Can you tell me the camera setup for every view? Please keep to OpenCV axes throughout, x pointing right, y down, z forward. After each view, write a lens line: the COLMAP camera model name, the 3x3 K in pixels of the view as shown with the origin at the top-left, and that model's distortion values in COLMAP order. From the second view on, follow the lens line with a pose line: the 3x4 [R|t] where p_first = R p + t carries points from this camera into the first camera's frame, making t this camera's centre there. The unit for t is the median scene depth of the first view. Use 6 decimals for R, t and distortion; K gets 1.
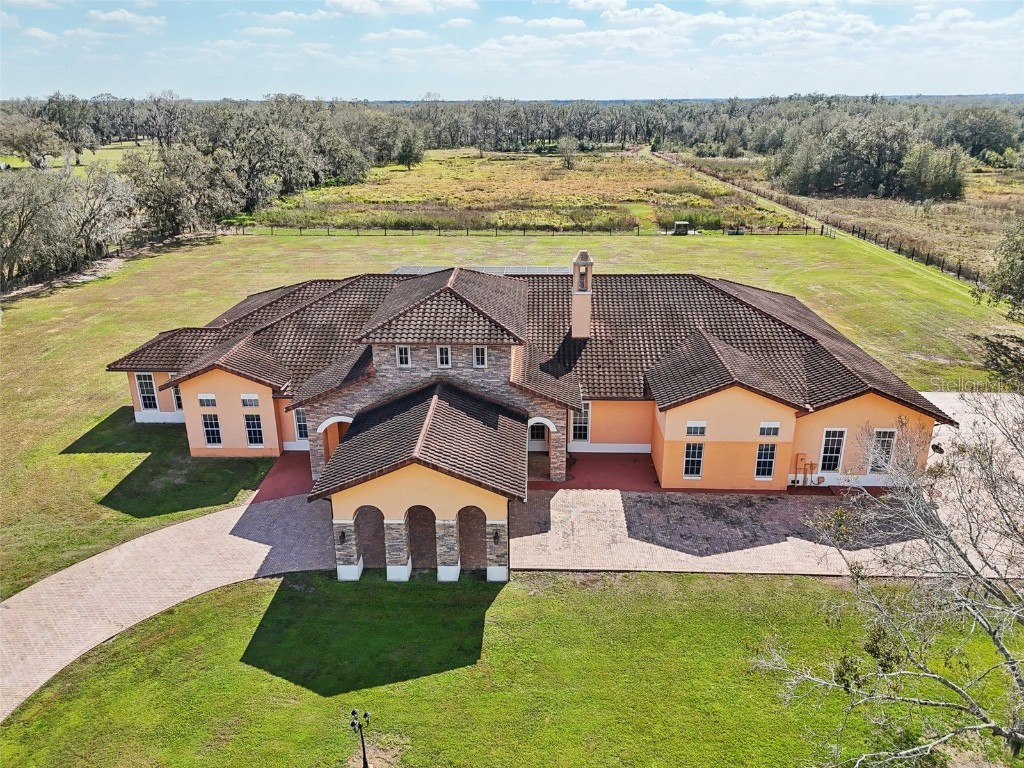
lens RADIAL K [[751.8, 0, 513.3], [0, 751.8, 382.5], [0, 0, 1]] dist [0.079297, -0.072637]
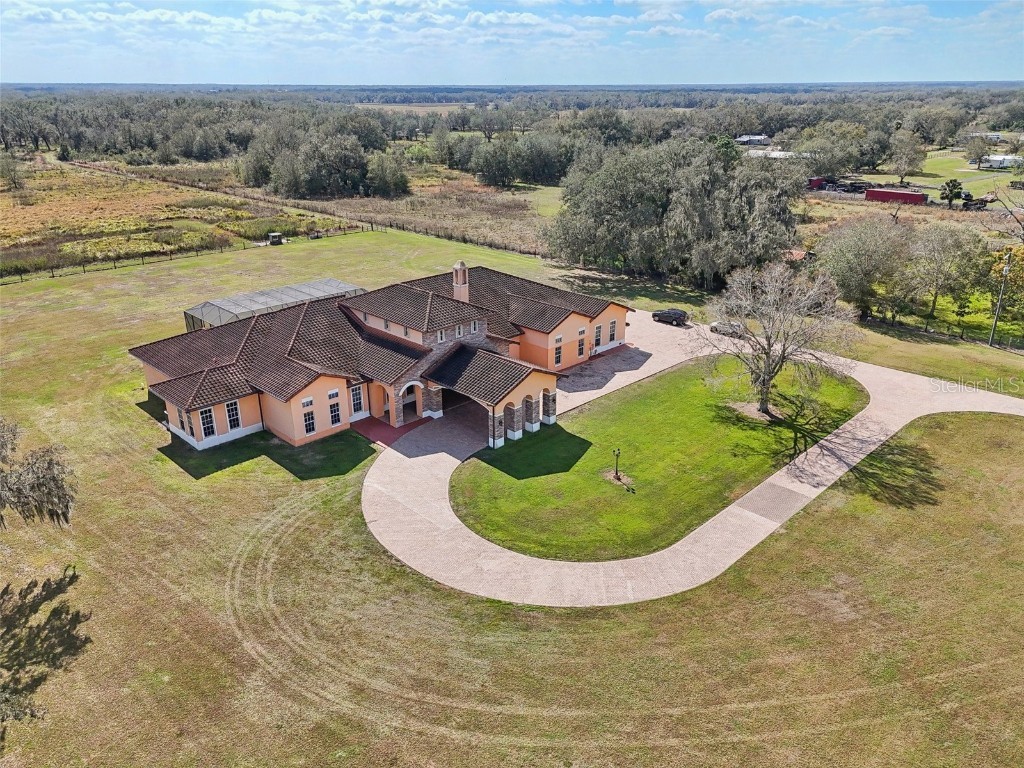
lens RADIAL K [[751.8, 0, 513.3], [0, 751.8, 382.5], [0, 0, 1]] dist [0.079297, -0.072637]
pose [[0.685035, -0.261081, 0.680120, -1.128464], [0.251008, 0.961000, 0.116081, -0.082650], [-0.683902, 0.091196, 0.723852, -0.314194]]
